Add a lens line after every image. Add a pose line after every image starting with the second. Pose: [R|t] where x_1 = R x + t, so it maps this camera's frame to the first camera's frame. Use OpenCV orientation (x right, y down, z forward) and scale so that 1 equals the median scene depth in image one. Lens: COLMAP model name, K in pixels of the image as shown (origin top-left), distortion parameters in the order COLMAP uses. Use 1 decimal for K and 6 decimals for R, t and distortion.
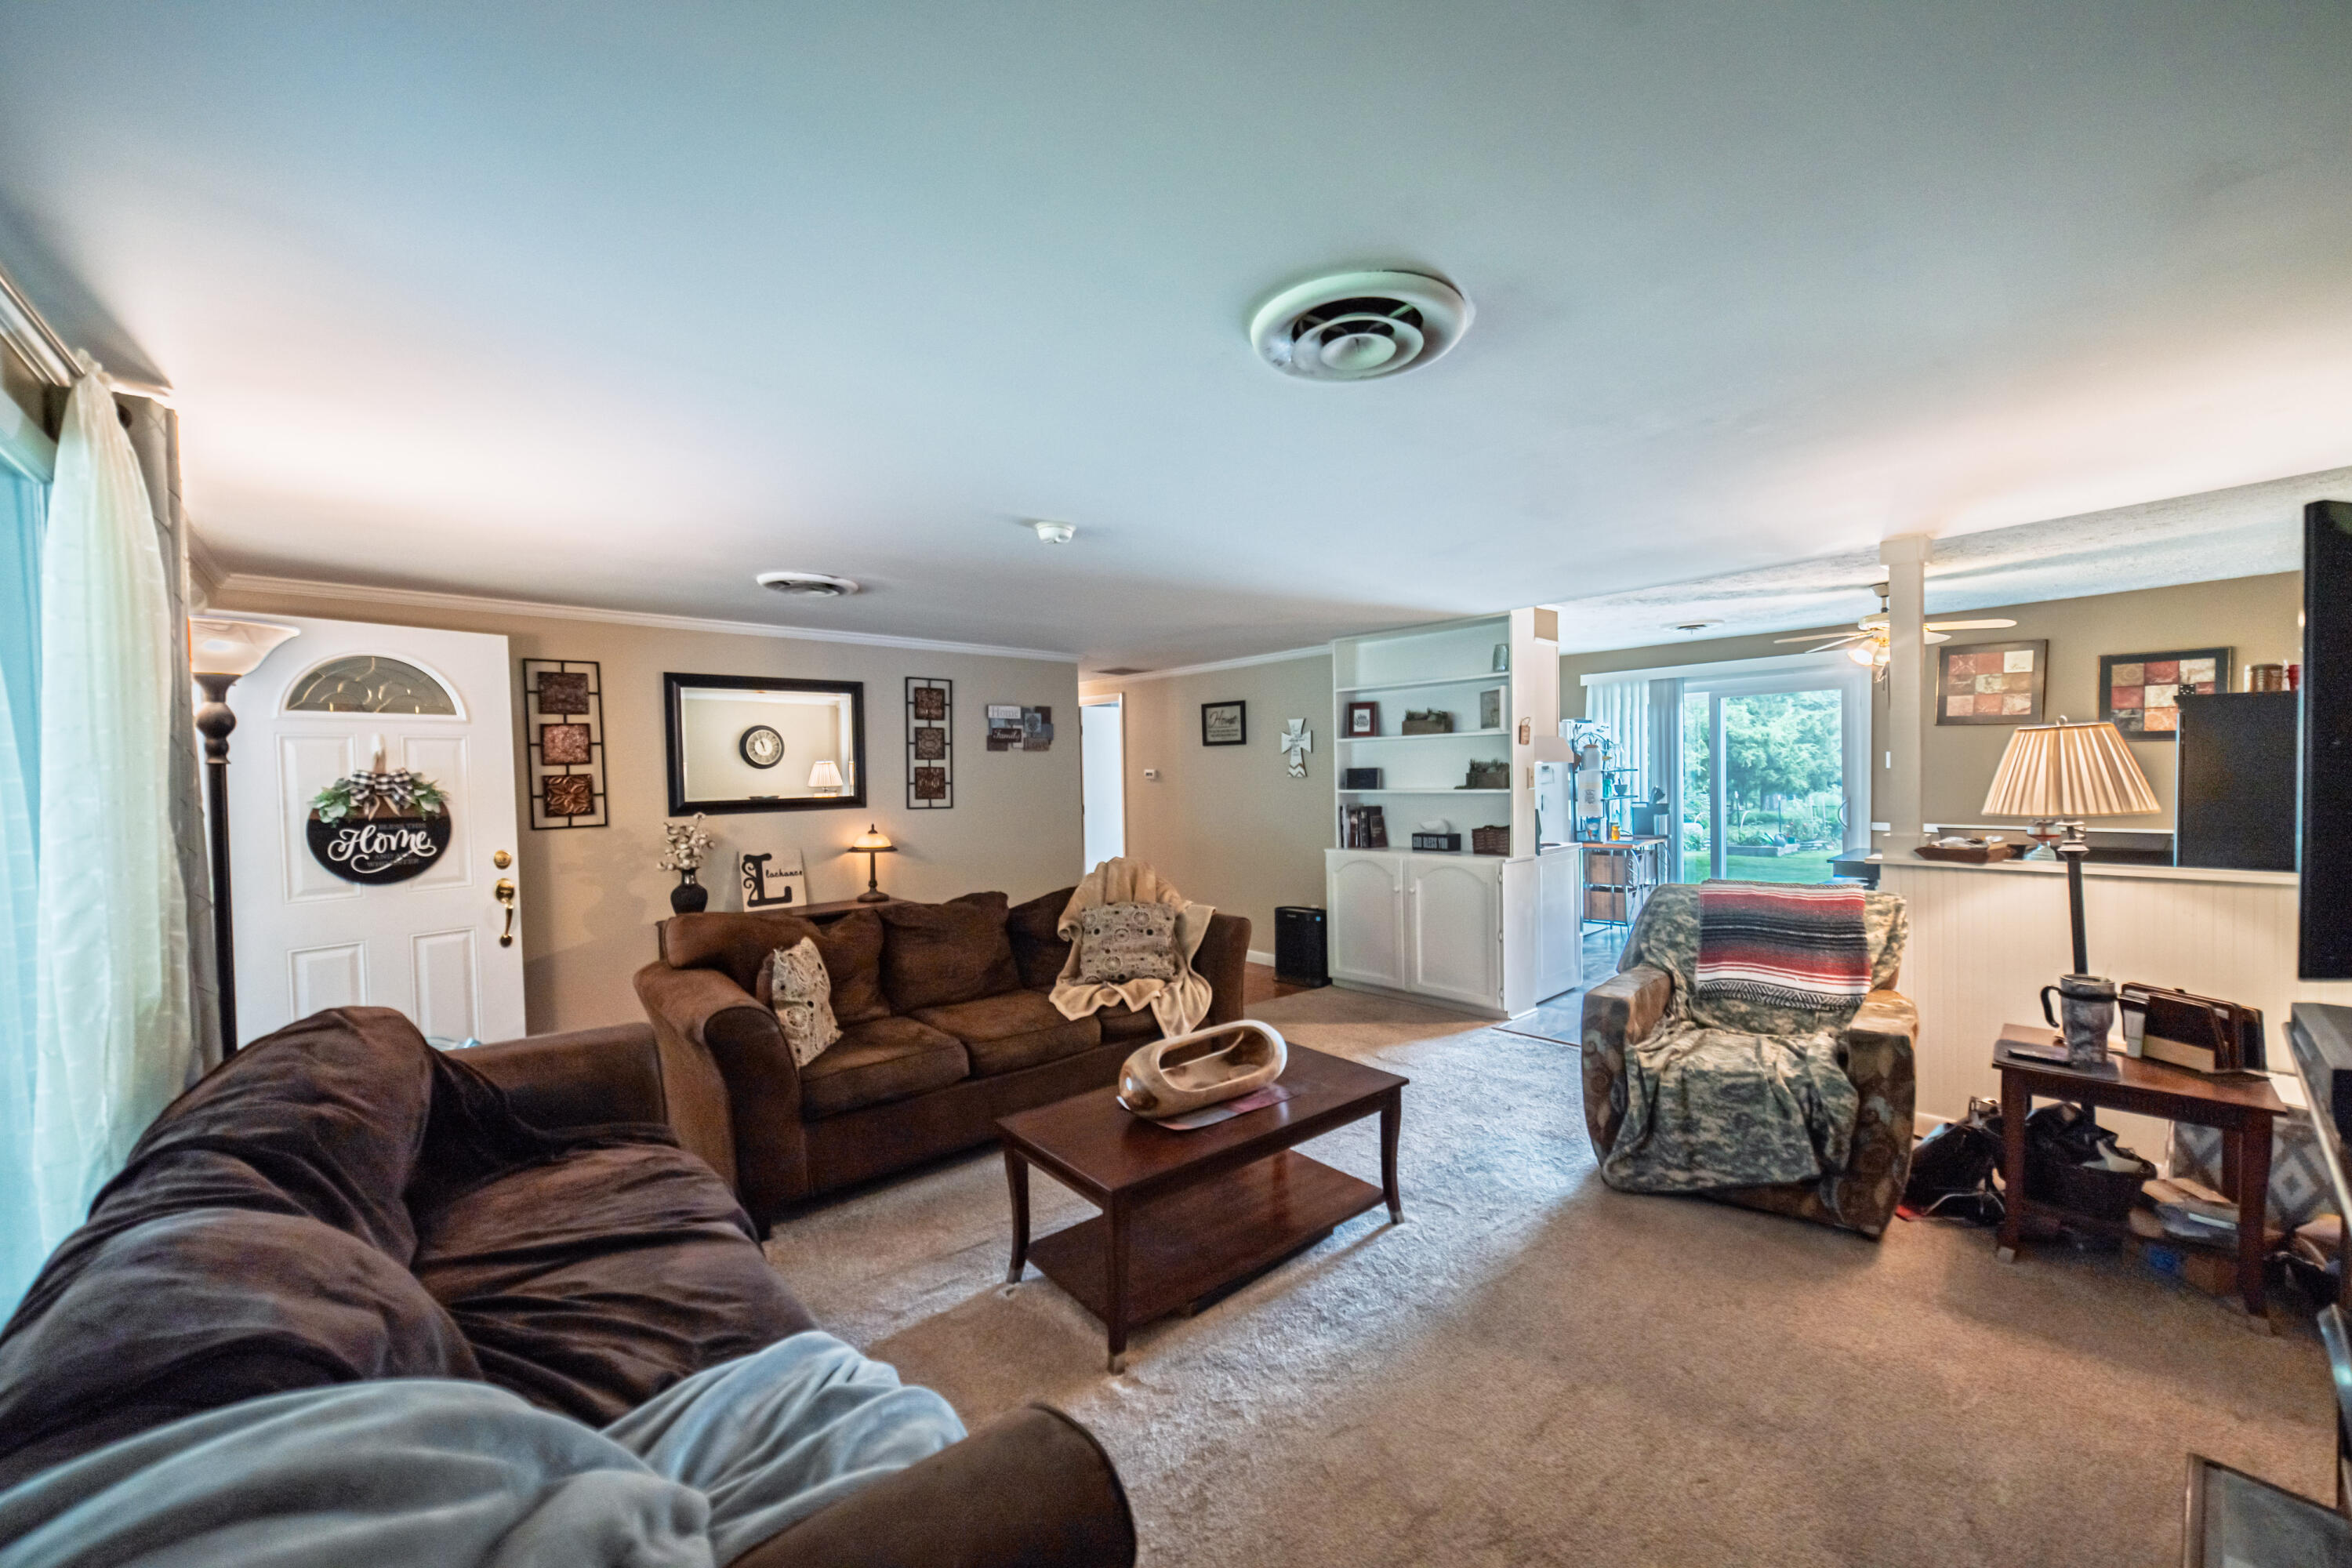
lens RADIAL K [[848.1, 0, 1176.3], [0, 848.1, 791.8], [0, 0, 1]] dist [0.001331, 0.000154]
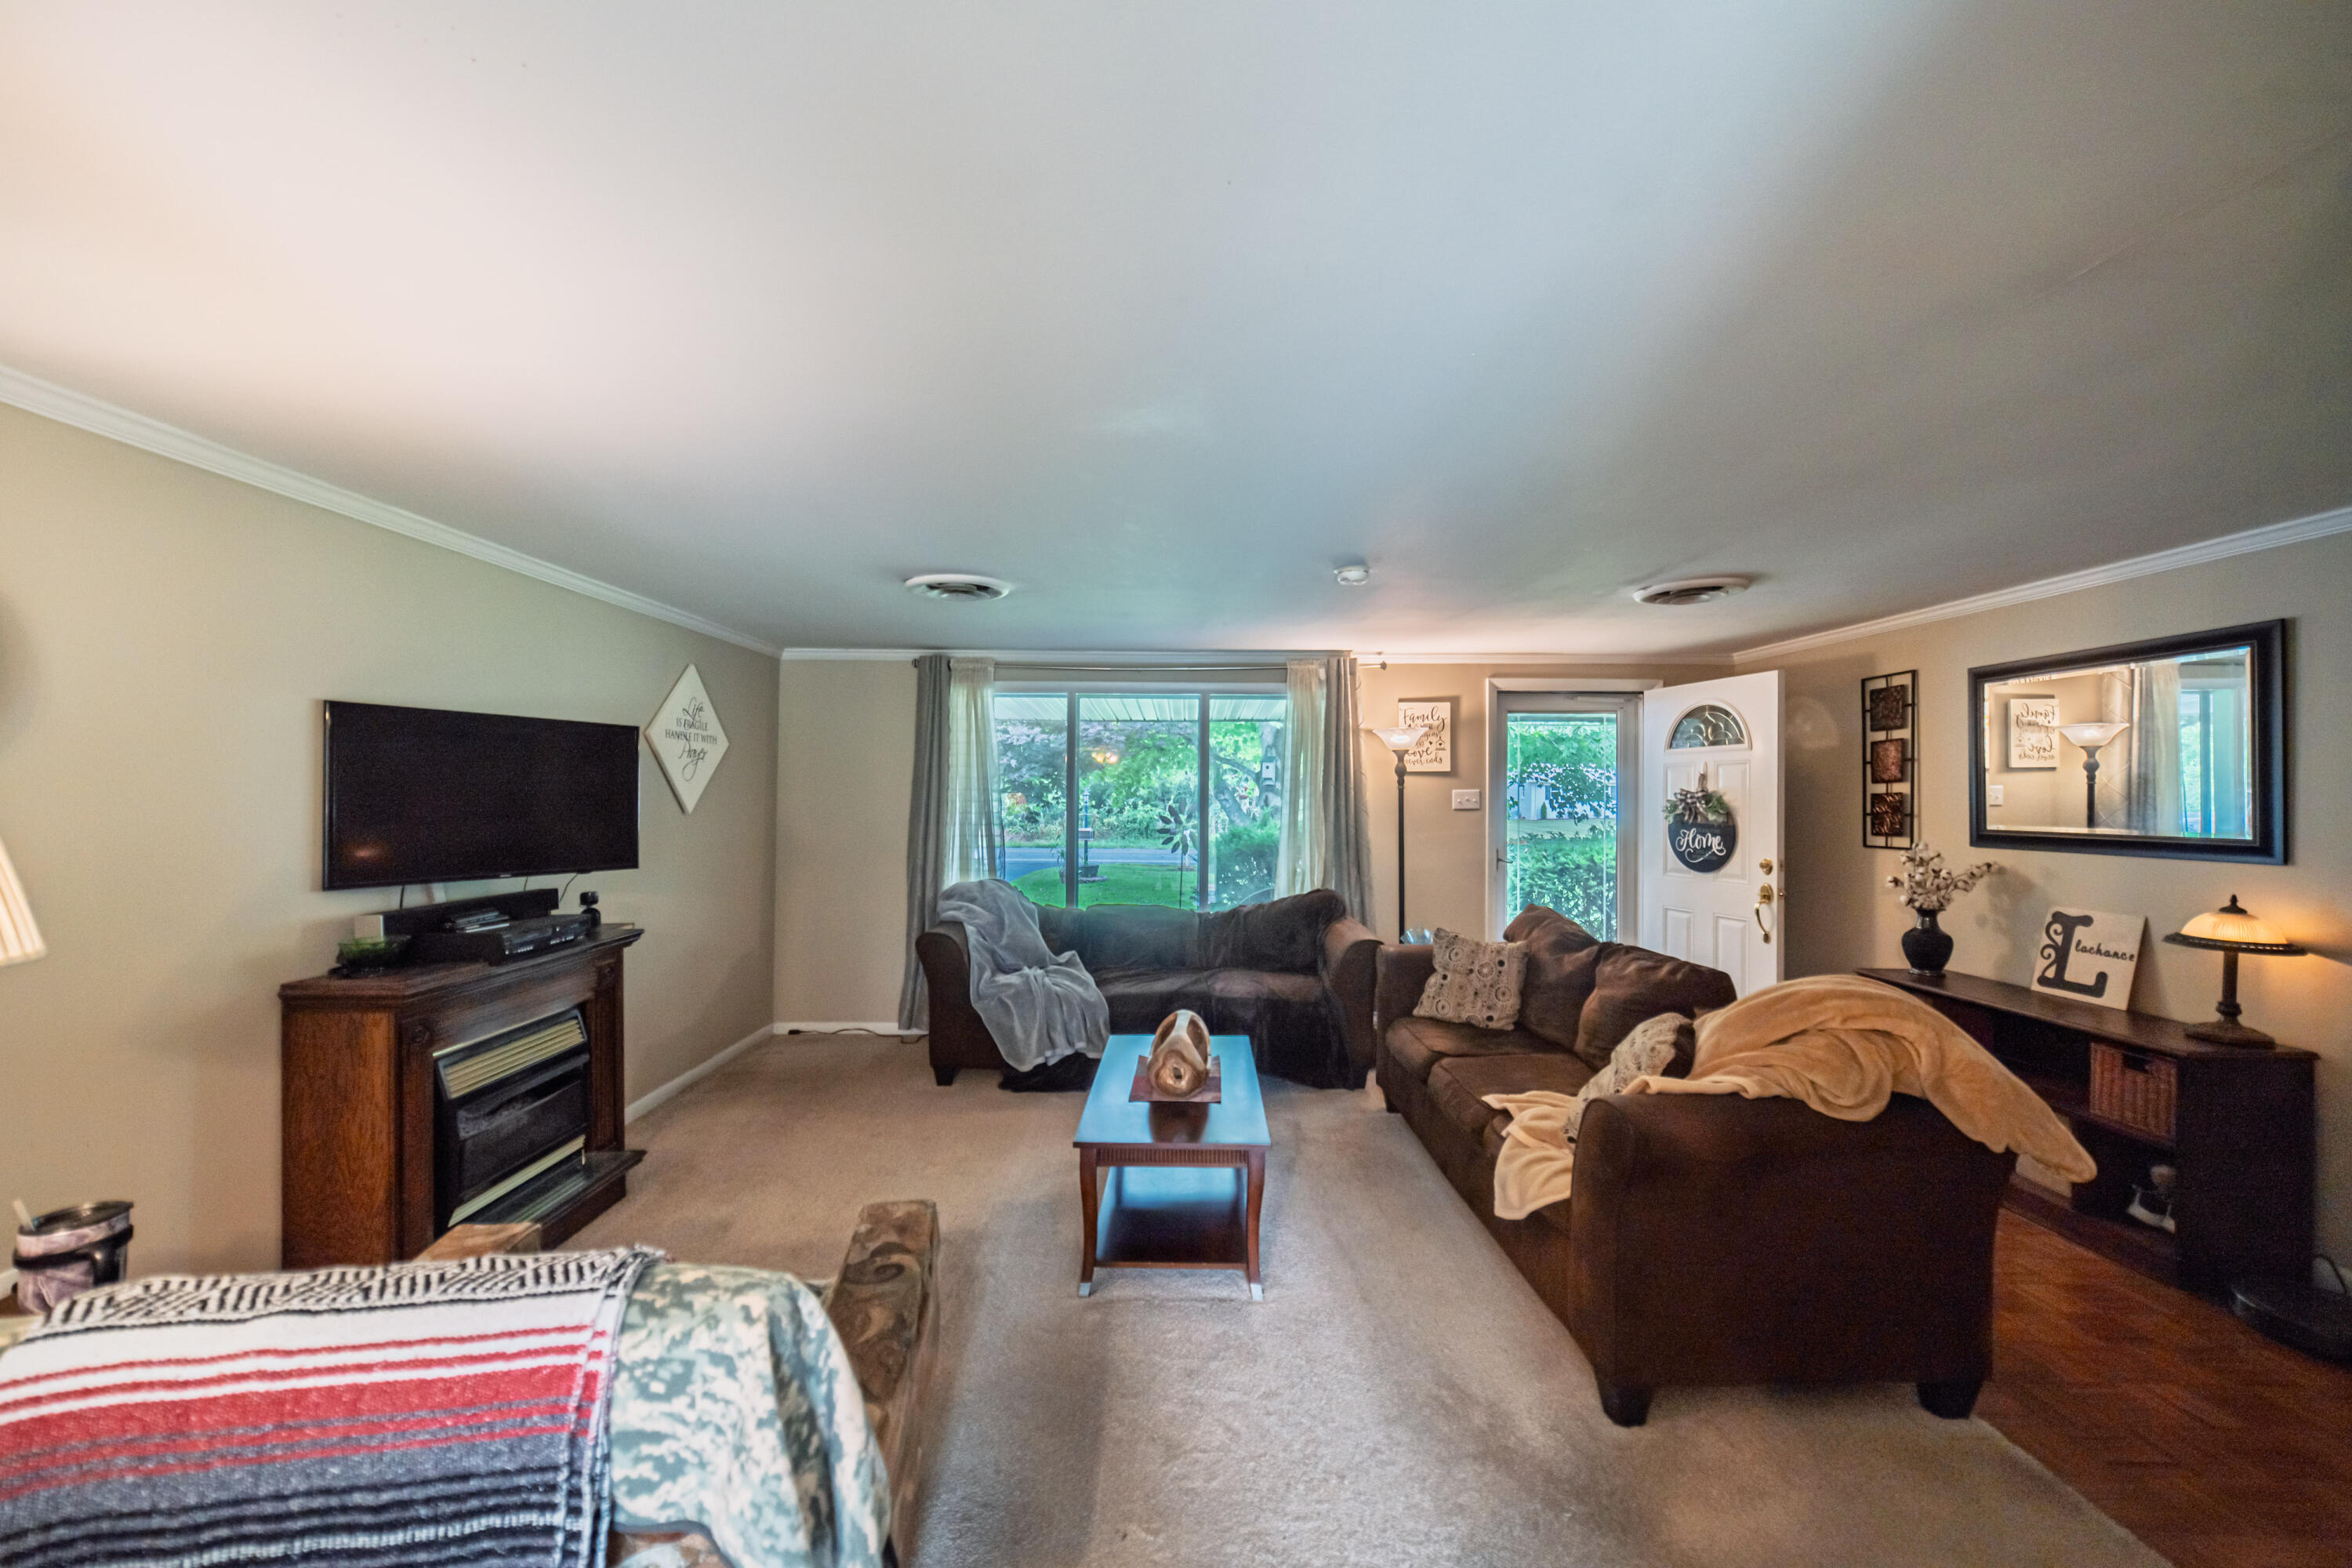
lens RADIAL K [[848.1, 0, 1176.3], [0, 848.1, 791.8], [0, 0, 1]] dist [0.001331, 0.000154]
pose [[-0.627302, 0.019850, -0.778523, 0.480776], [-0.003253, 0.999600, 0.028108, -0.040728], [0.778769, 0.020165, -0.626986, 0.865936]]
